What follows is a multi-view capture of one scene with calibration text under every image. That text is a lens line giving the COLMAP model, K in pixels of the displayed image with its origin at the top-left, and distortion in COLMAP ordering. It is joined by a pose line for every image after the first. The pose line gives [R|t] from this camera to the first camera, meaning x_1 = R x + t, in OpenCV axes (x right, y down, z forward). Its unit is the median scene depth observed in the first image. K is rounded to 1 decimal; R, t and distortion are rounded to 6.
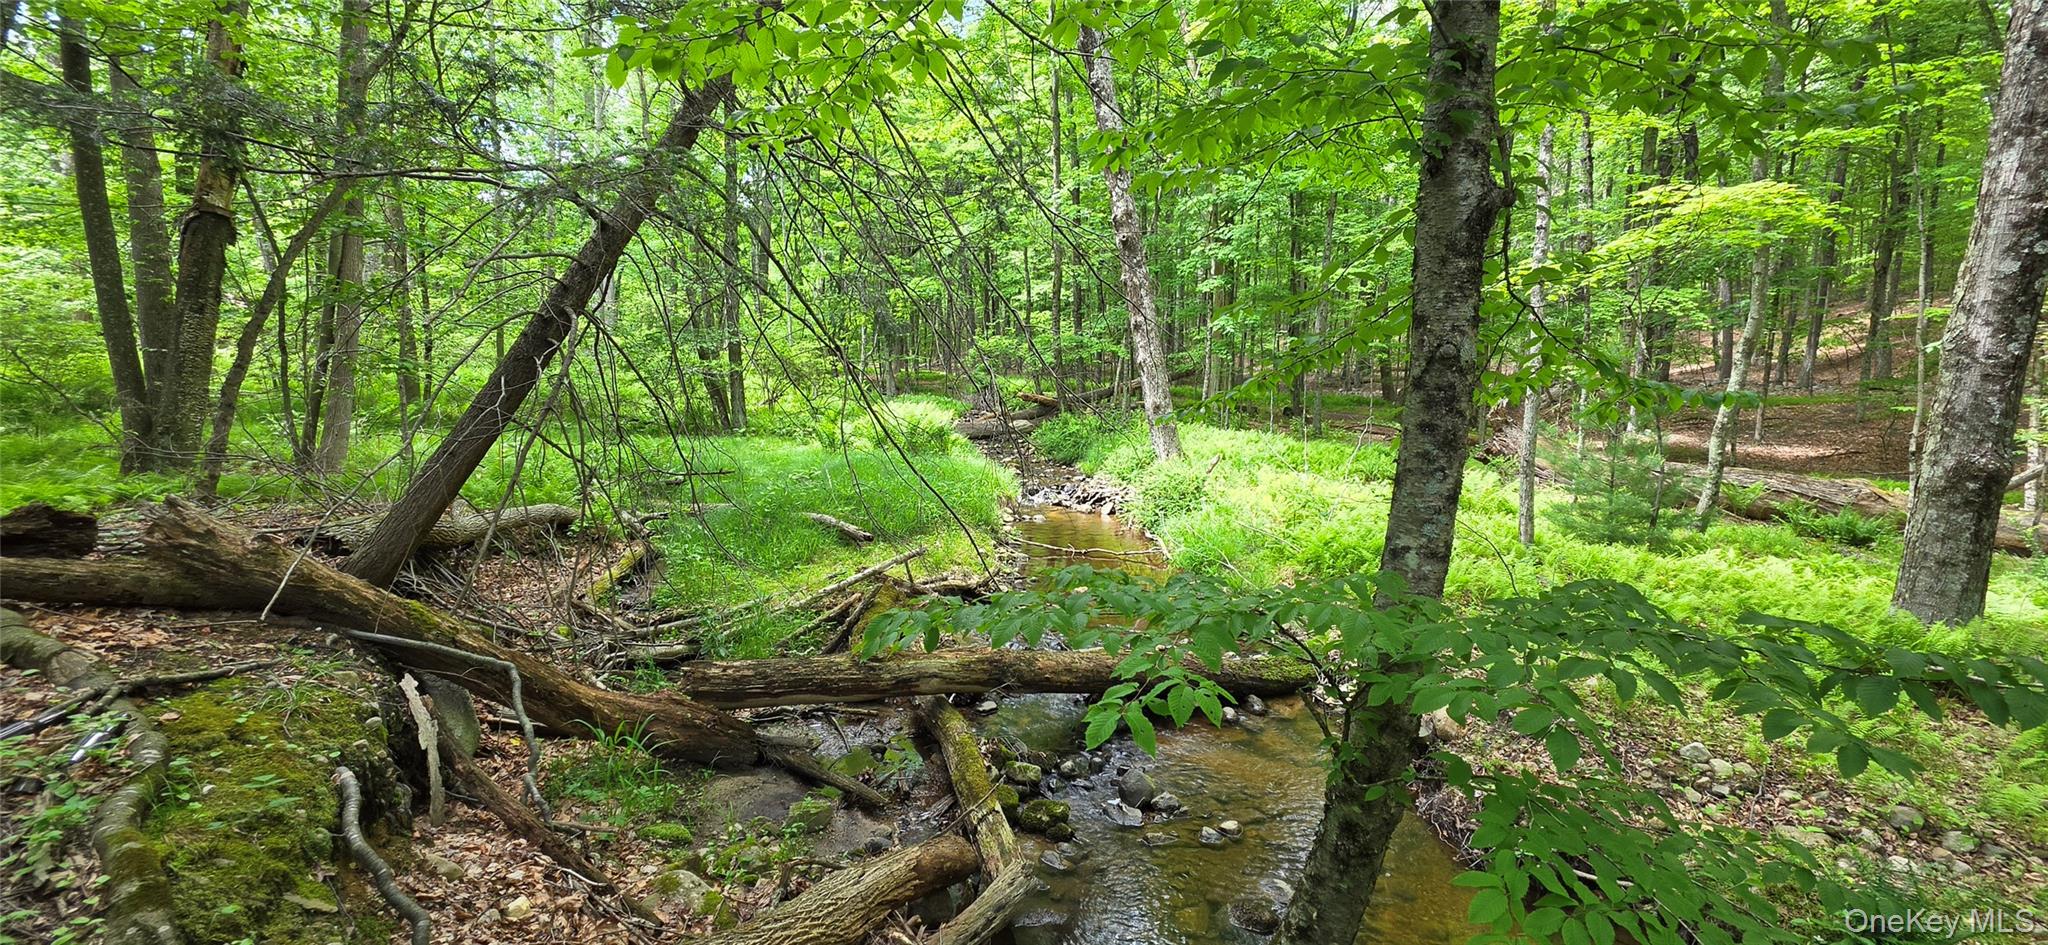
lens RADIAL K [[821.8, 0, 1025.0], [0, 821.8, 471.1], [0, 0, 1]] dist [0.001598, -0.000257]
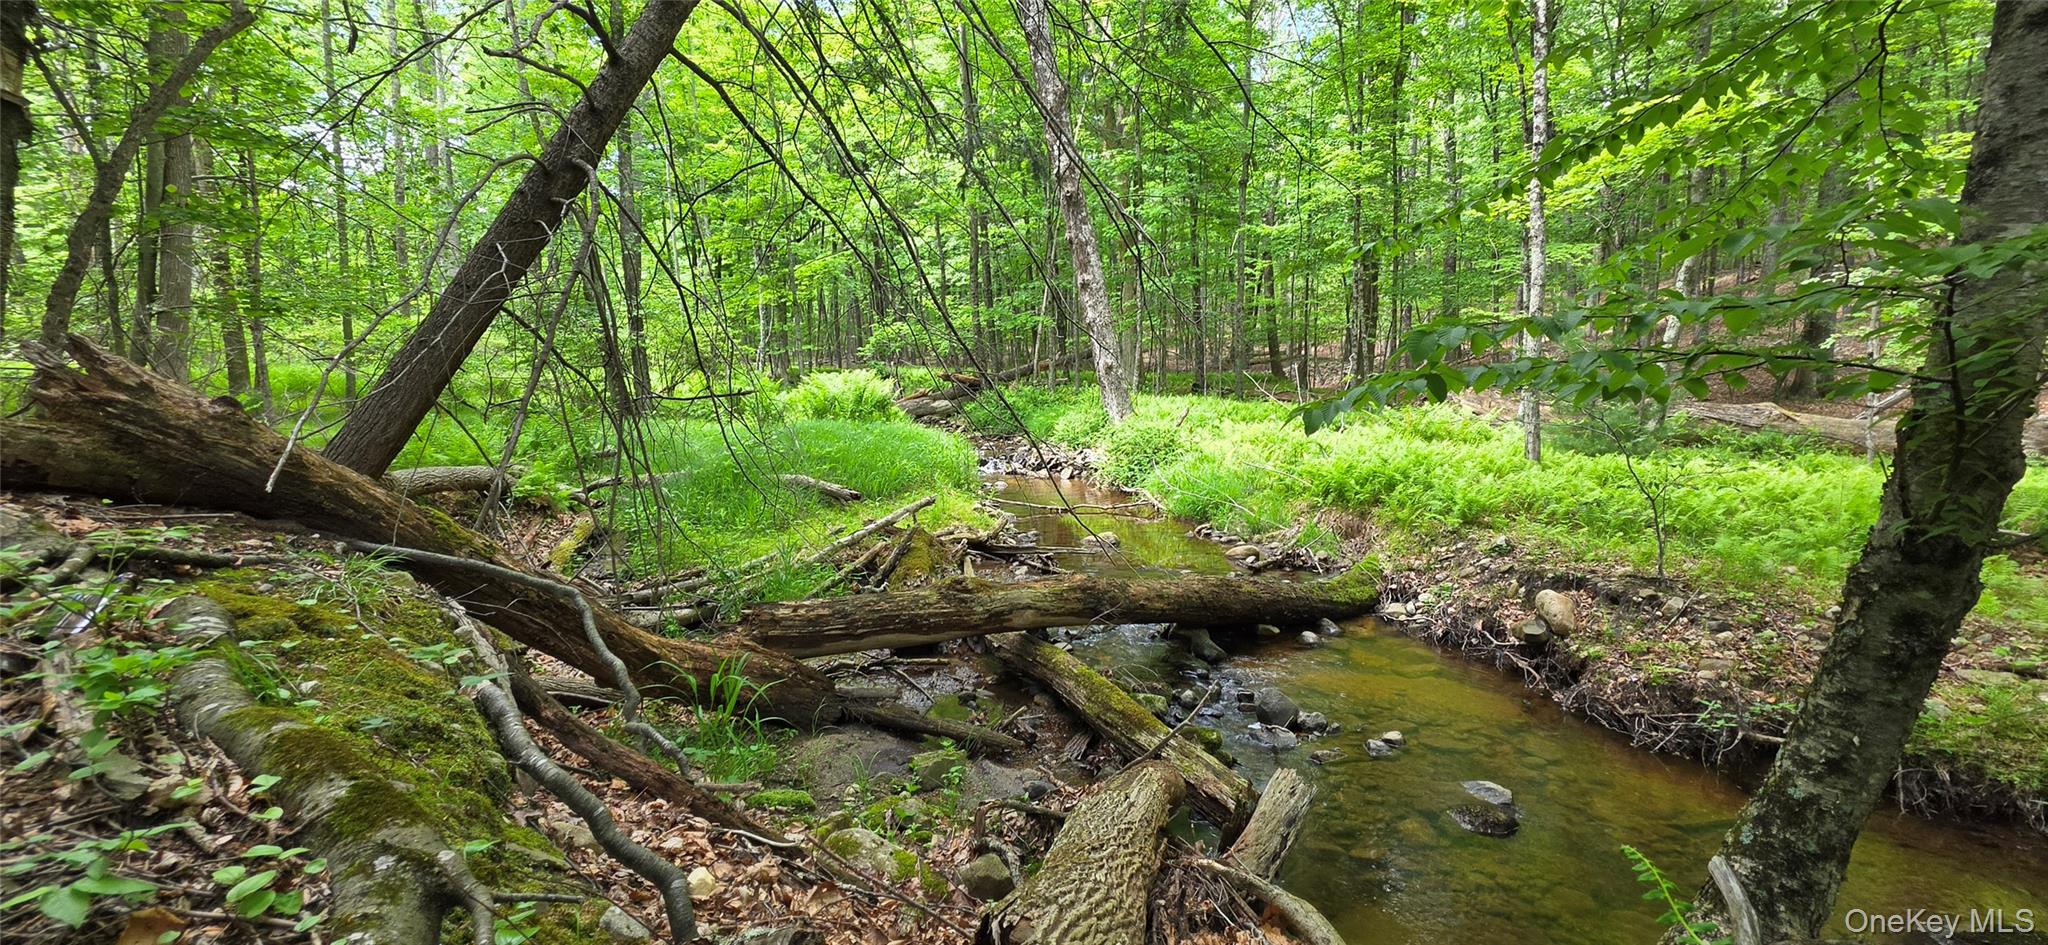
lens RADIAL K [[821.8, 0, 1023.4], [0, 821.8, 473.7], [0, 0, 1]] dist [0.001598, -0.000257]
pose [[0.988419, -0.048449, 0.143807, -0.241055], [0.048370, 0.998821, 0.004049, 0.108986], [-0.143834, 0.002954, 0.989597, 0.149696]]
